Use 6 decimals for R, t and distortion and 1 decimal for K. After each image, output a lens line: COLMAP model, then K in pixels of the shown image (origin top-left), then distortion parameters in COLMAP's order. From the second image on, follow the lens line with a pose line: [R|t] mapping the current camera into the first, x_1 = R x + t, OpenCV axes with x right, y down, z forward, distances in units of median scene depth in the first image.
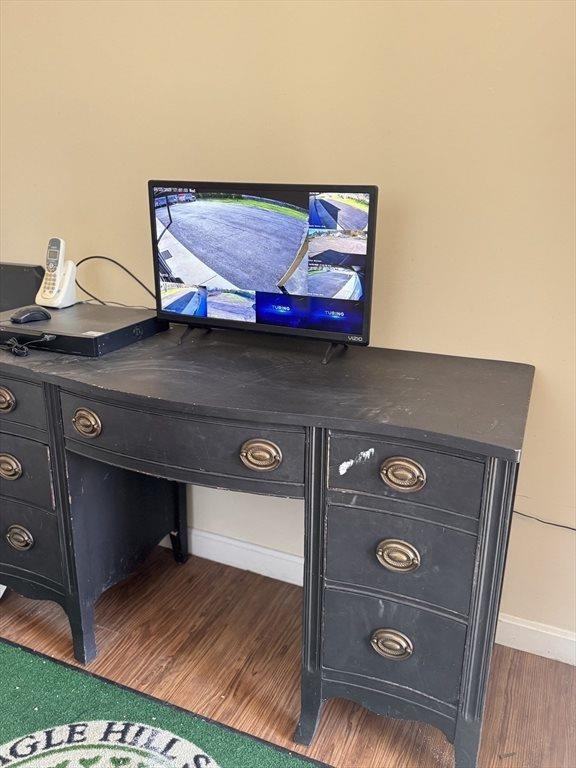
lens RADIAL K [[631.1, 0, 287.9], [0, 631.1, 382.5], [0, 0, 1]] dist [0.010968, -0.006180]
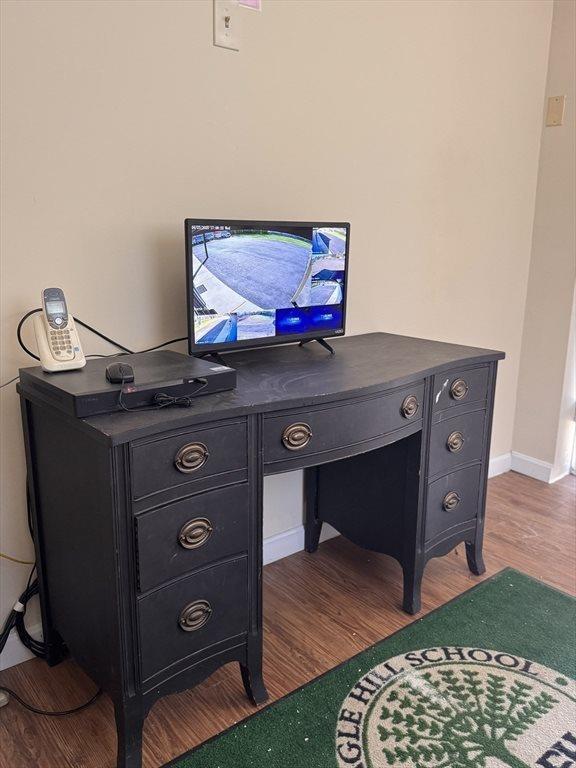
lens RADIAL K [[631.1, 0, 287.9], [0, 631.1, 383.6], [0, 0, 1]] dist [0.010968, -0.006180]
pose [[0.457374, -0.220169, 0.861588, -1.118510], [0.277513, 0.955820, 0.096931, -0.120526], [-0.844864, 0.194768, 0.498267, 0.410798]]
